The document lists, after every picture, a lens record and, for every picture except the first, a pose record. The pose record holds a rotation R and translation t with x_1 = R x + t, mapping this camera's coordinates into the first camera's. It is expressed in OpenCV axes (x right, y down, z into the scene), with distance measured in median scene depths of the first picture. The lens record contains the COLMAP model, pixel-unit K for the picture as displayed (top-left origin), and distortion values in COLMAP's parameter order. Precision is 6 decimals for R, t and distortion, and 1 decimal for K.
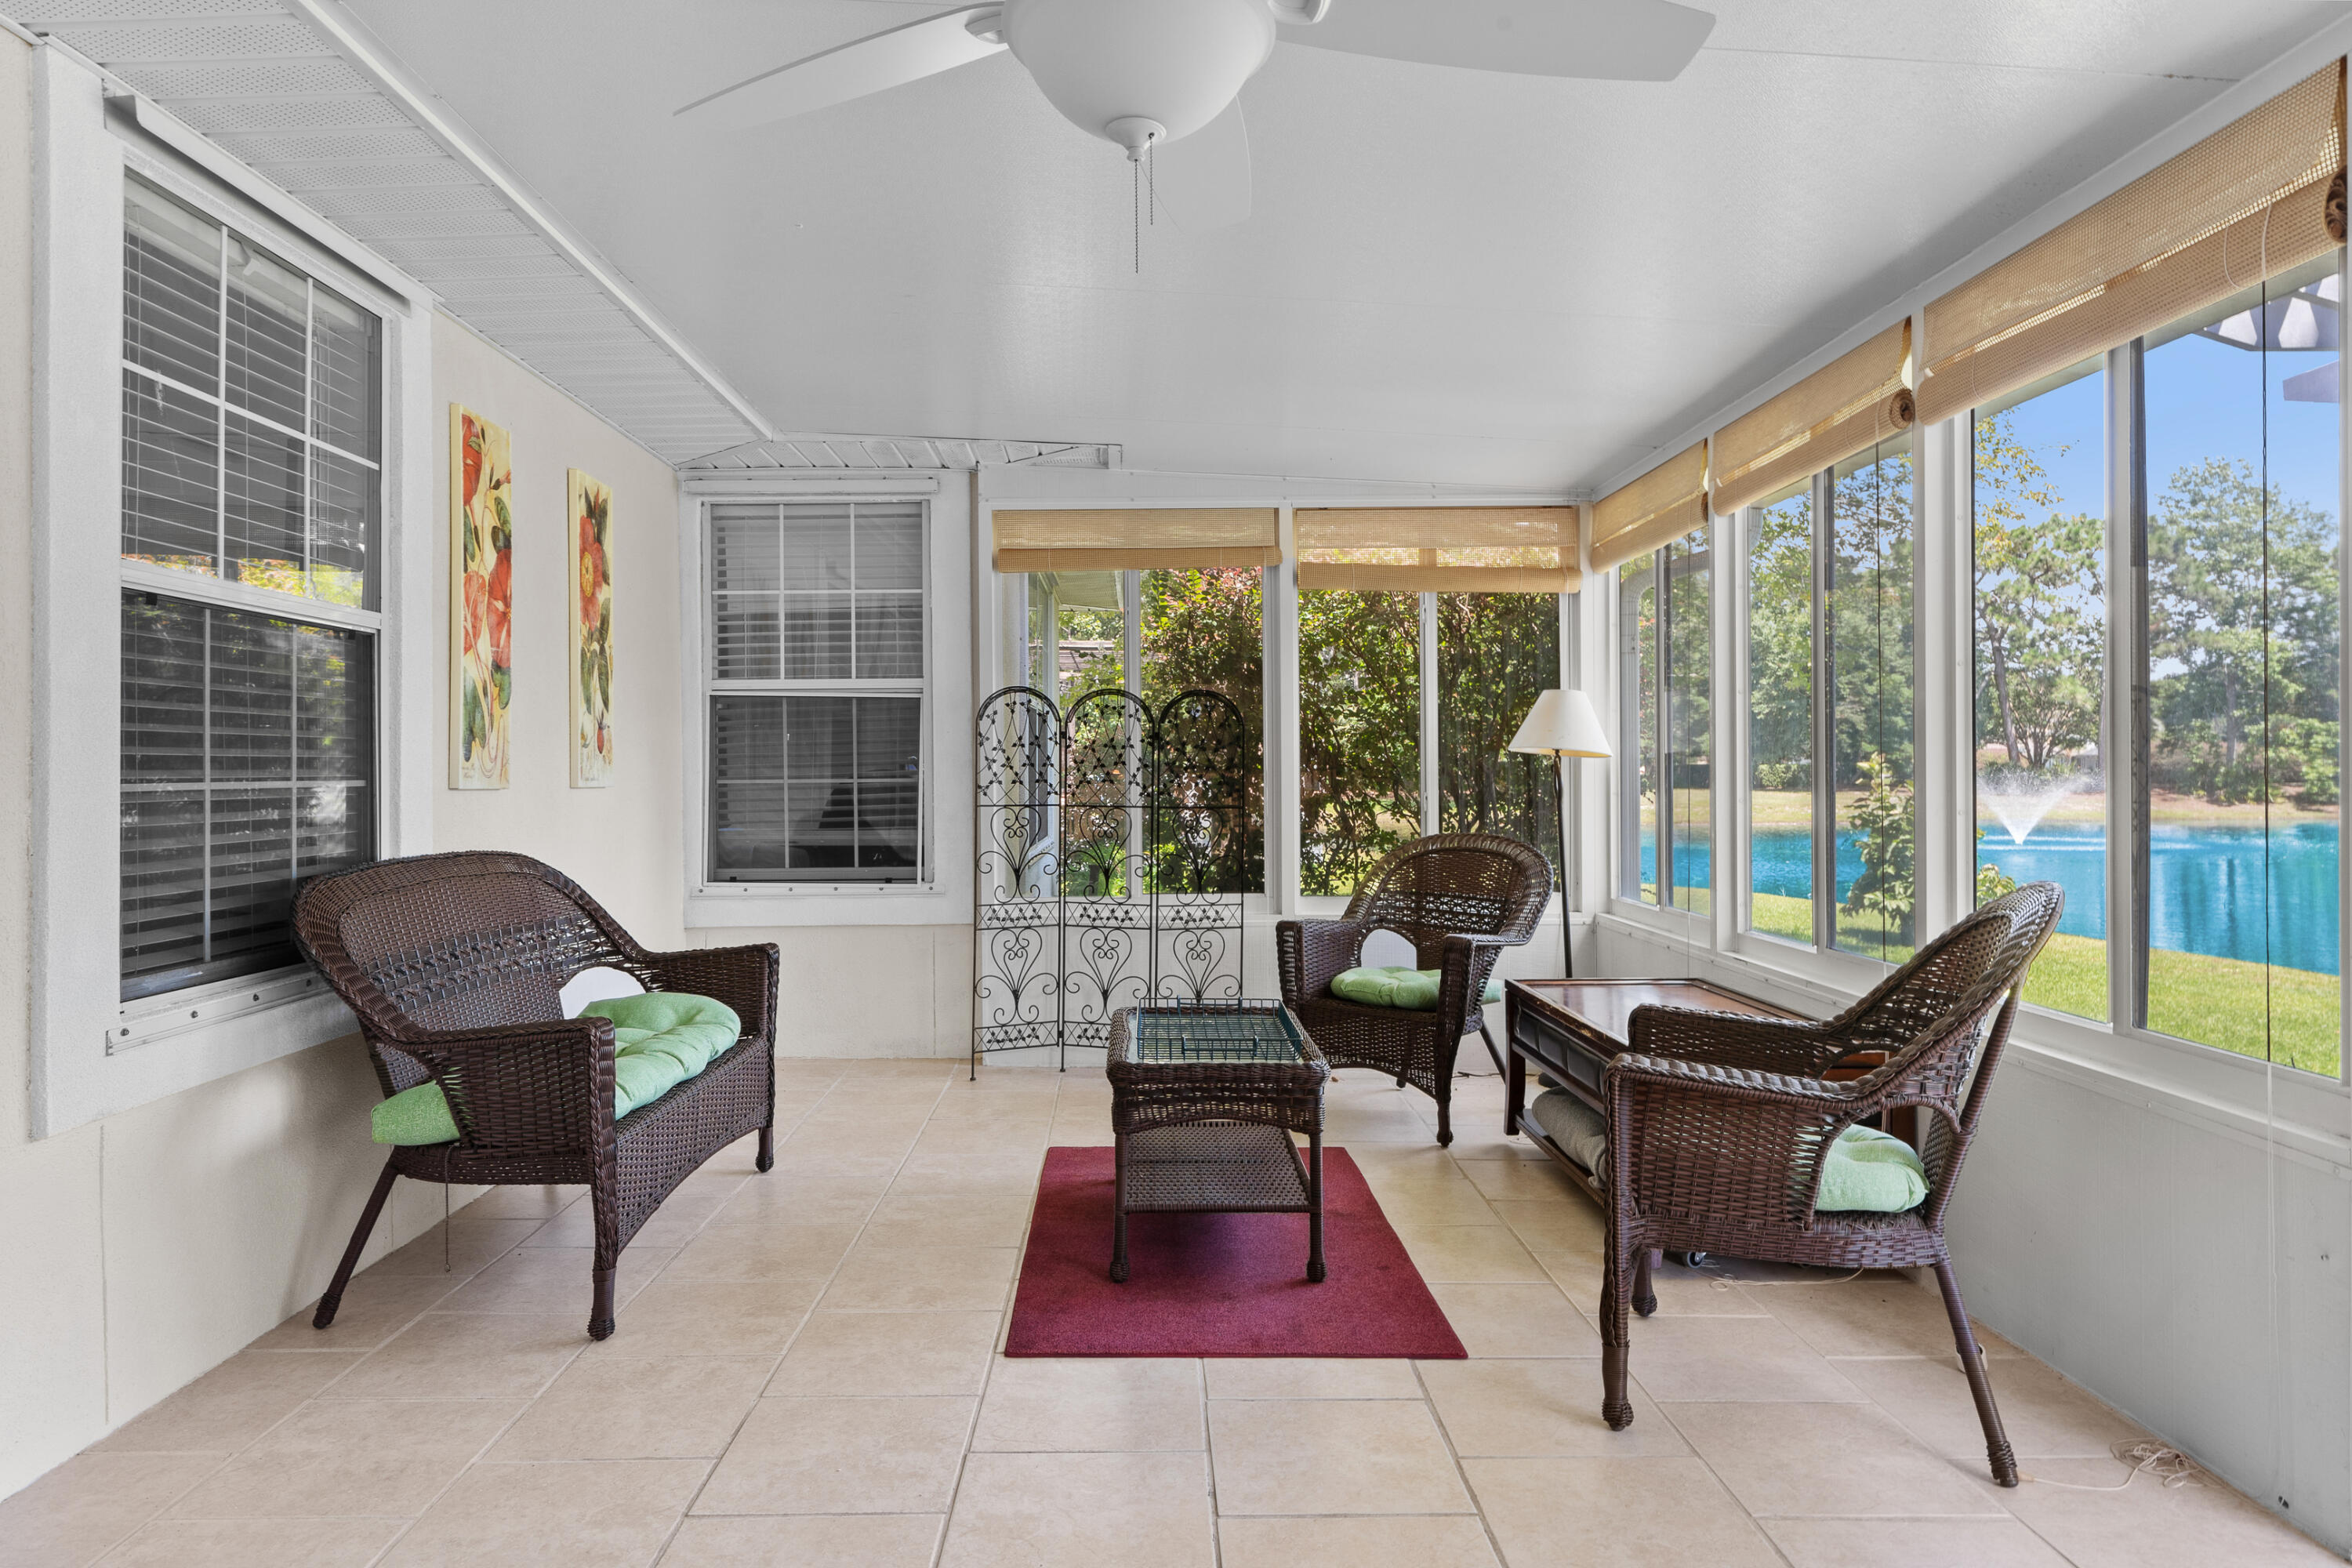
lens RADIAL K [[1392.2, 0, 1165.3], [0, 1392.2, 779.6], [0, 0, 1]] dist [-0.000407, 0.004473]
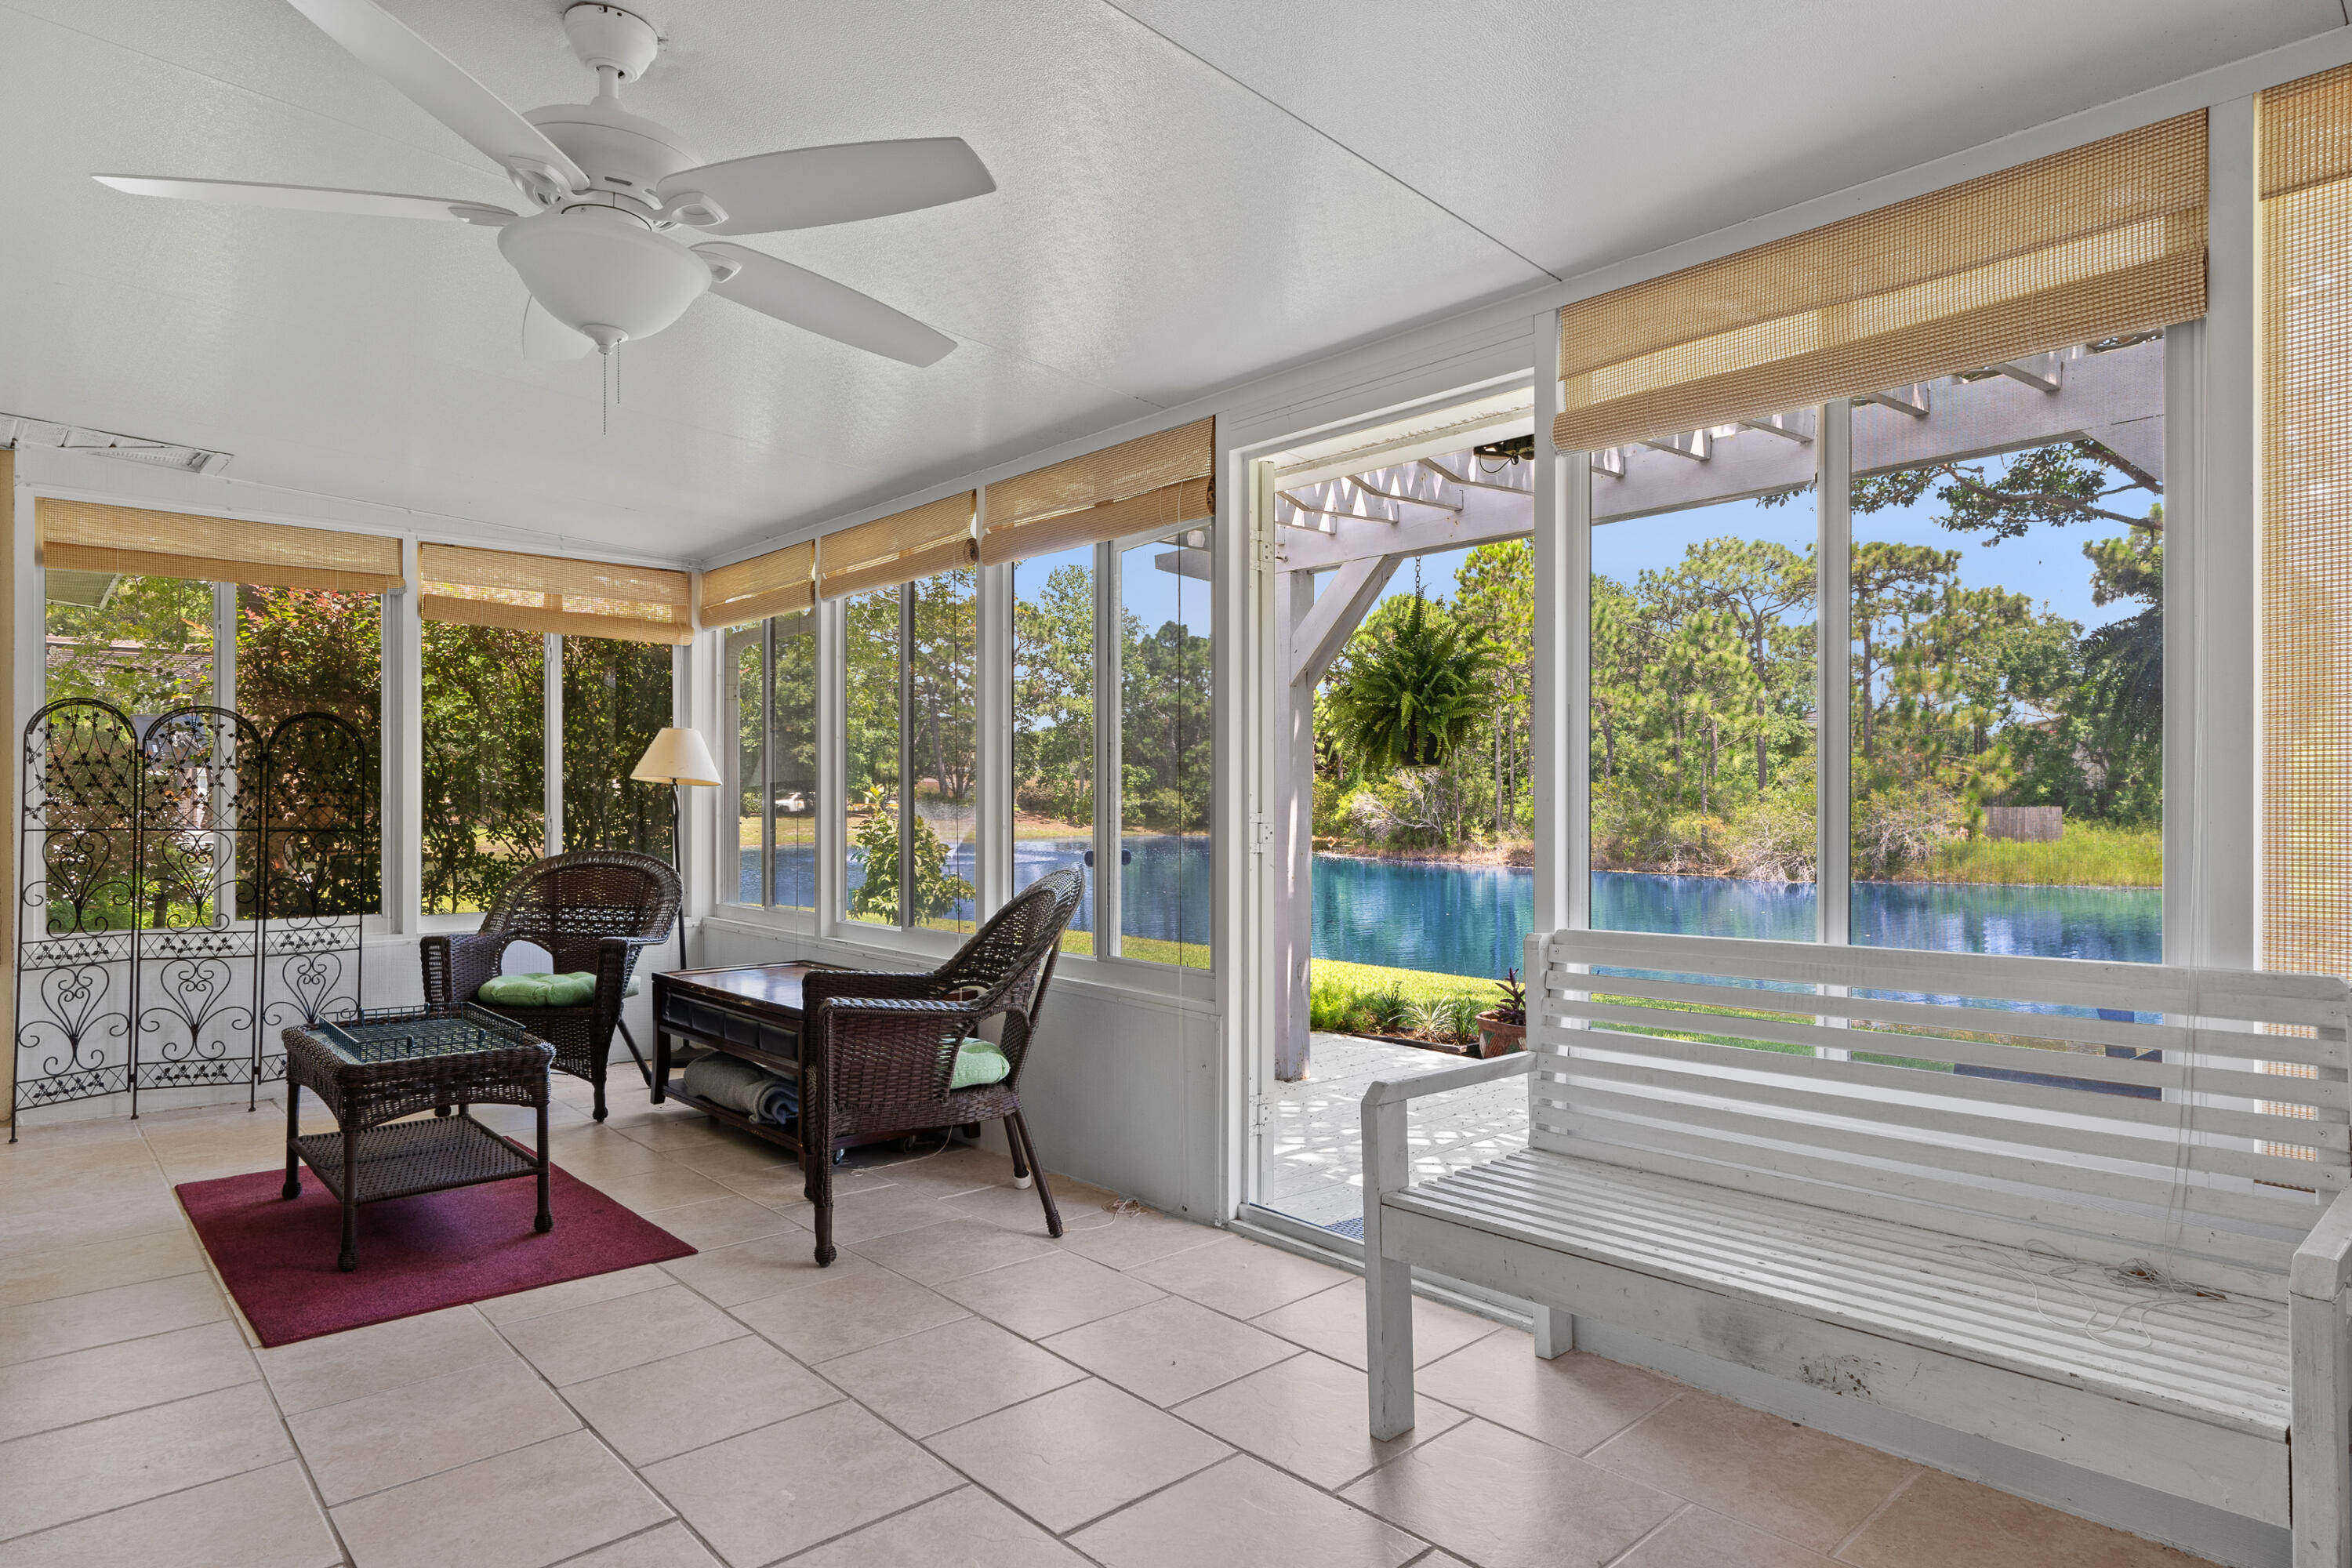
lens RADIAL K [[1303.9, 0, 1161.1], [0, 1303.9, 785.6], [0, 0, 1]] dist [-0.000421, 0.000544]
pose [[0.755061, 0.014595, 0.655492, -0.131577], [-0.004446, 0.999843, -0.017141, 0.001450], [-0.655639, 0.010028, 0.755008, -0.100026]]
